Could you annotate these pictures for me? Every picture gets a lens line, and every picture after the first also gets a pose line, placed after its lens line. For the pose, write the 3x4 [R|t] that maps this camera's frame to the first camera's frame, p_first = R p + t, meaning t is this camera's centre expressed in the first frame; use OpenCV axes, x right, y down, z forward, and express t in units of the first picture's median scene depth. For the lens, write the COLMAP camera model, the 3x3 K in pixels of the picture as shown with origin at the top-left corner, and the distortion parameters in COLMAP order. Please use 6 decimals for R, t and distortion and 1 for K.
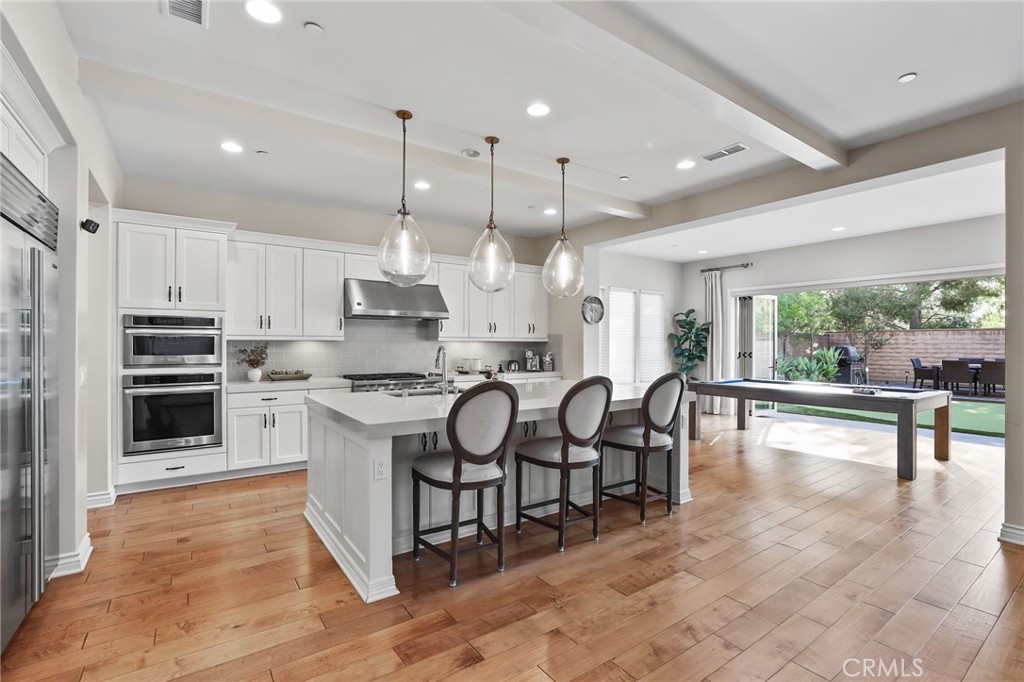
lens RADIAL K [[477.0, 0, 513.5], [0, 477.0, 336.0], [0, 0, 1]] dist [-0.014182, 0.004498]
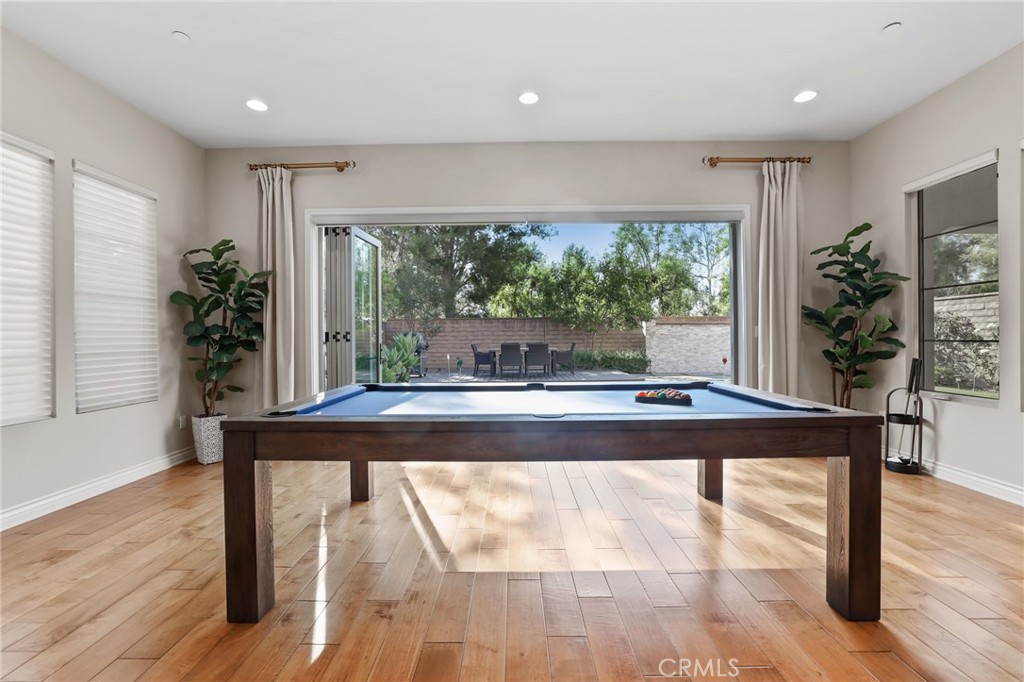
lens RADIAL K [[477.0, 0, 524.4], [0, 477.0, 336.3], [0, 0, 1]] dist [-0.014182, 0.004498]
pose [[0.599648, -0.008246, 0.800221, 0.182723], [0.000737, 0.999952, 0.009753, 0.034576], [-0.800264, -0.005259, 0.599625, 0.509023]]
